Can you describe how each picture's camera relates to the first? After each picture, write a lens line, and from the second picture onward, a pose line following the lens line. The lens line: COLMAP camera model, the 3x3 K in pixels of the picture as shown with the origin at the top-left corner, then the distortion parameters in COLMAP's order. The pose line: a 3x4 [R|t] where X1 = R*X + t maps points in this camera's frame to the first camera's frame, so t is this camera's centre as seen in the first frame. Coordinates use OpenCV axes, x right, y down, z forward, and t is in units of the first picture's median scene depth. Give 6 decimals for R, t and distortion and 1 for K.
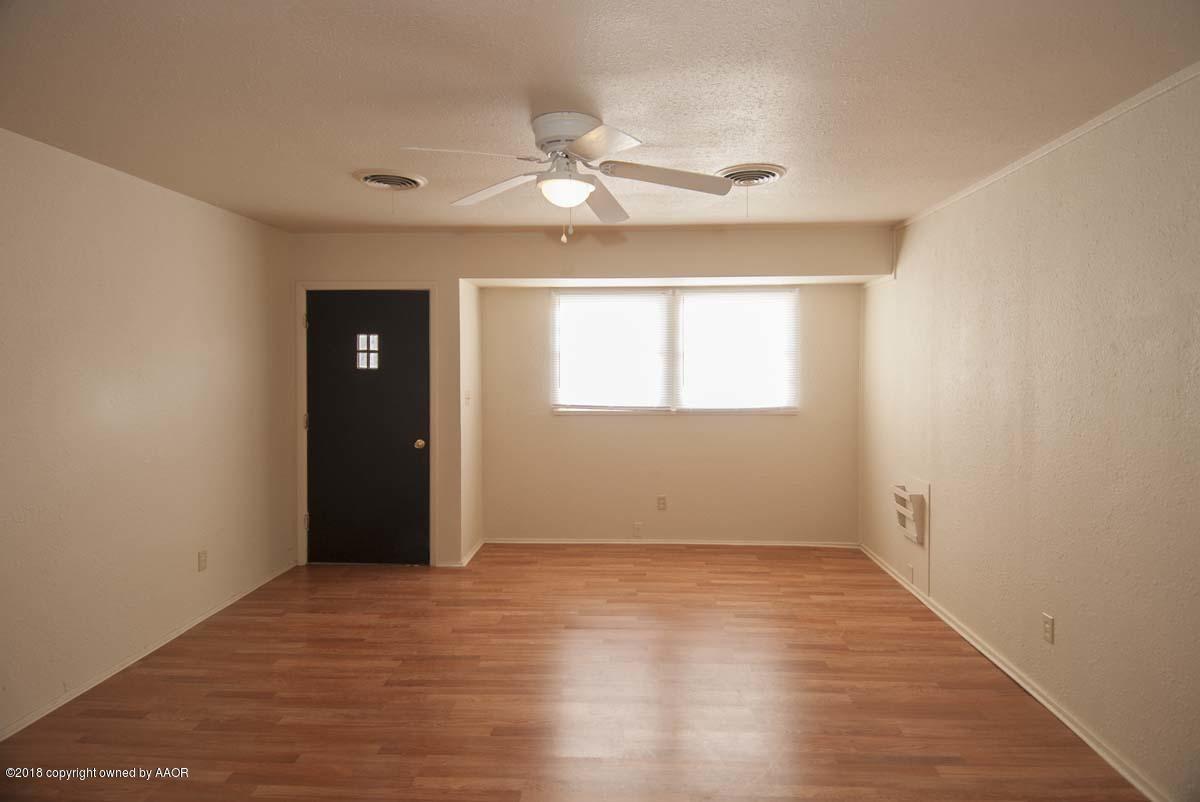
lens RADIAL K [[647.7, 0, 611.4], [0, 647.7, 389.4], [0, 0, 1]] dist [0.070289, -0.077007]
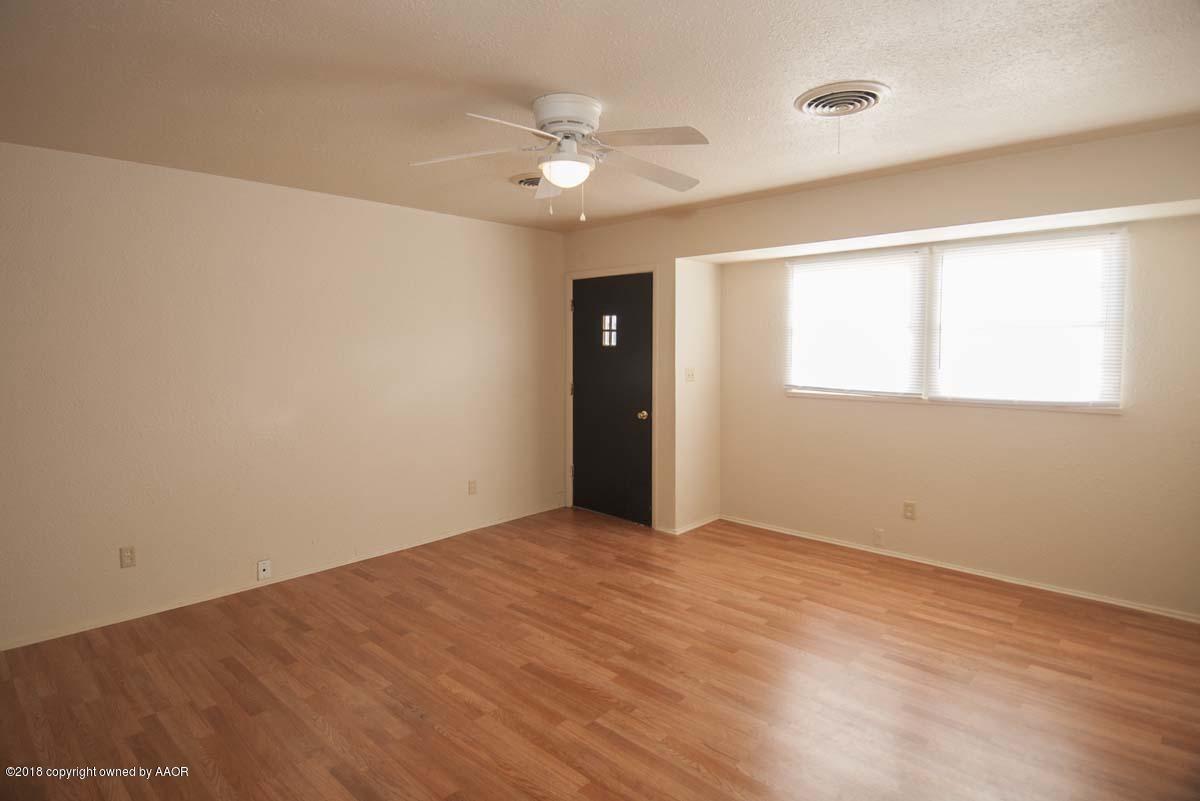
lens RADIAL K [[647.7, 0, 611.4], [0, 647.7, 388.9], [0, 0, 1]] dist [0.070289, -0.077007]
pose [[0.754105, 0.045292, -0.655190, 0.372870], [-0.028174, 0.998932, 0.036627, 0.002233], [0.656149, -0.009161, 0.754576, 0.149400]]
